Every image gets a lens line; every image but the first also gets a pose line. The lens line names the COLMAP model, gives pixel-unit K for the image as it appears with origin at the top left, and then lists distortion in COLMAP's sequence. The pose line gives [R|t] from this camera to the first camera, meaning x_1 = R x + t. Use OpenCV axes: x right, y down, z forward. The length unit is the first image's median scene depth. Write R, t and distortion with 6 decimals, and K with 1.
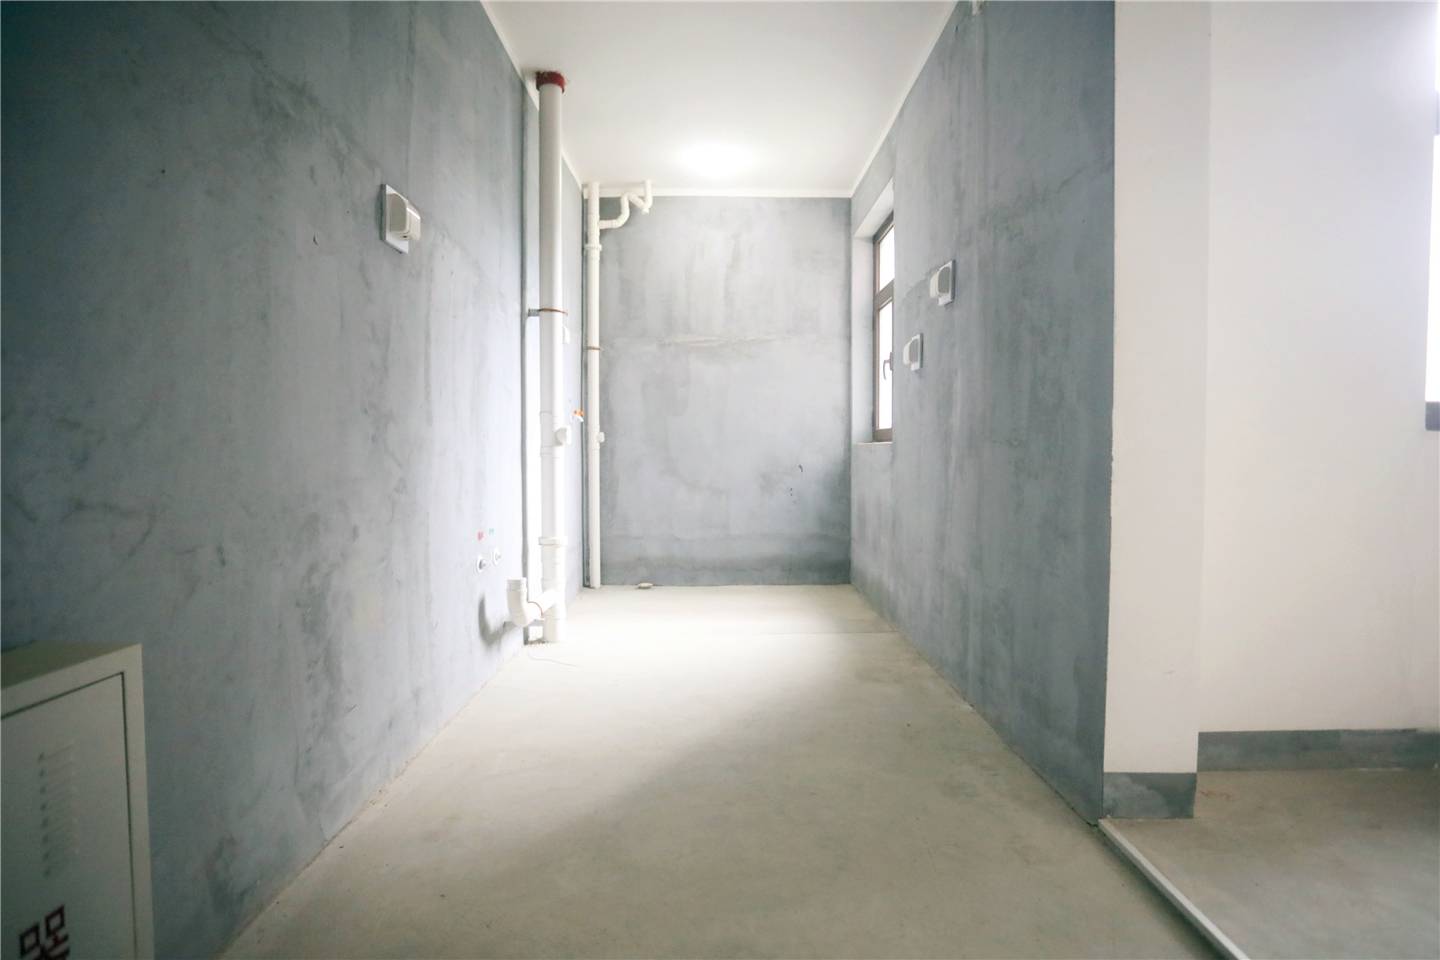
lens RADIAL K [[715.4, 0, 720.0], [0, 715.4, 480.0], [0, 0, 1]] dist [-0.042925, -0.000031]
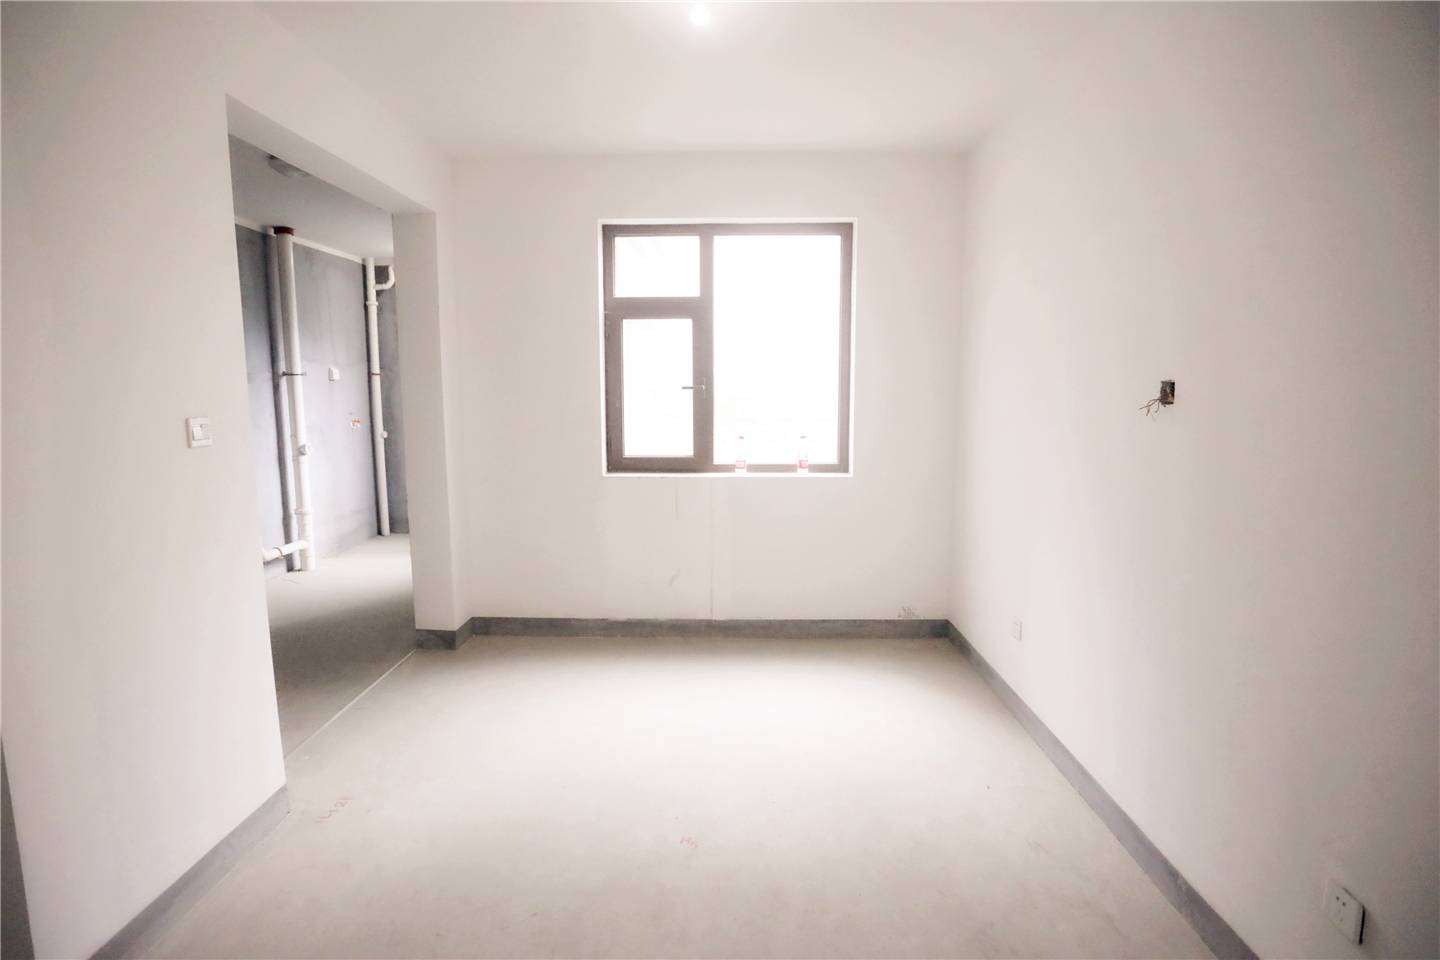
lens RADIAL K [[715.4, 0, 720.0], [0, 715.4, 480.0], [0, 0, 1]] dist [-0.042925, -0.000031]
pose [[0.999377, -0.000231, -0.035299, 0.583797], [0.003570, 0.995512, 0.094565, -0.102897], [0.035119, -0.094632, 0.994893, -0.443033]]
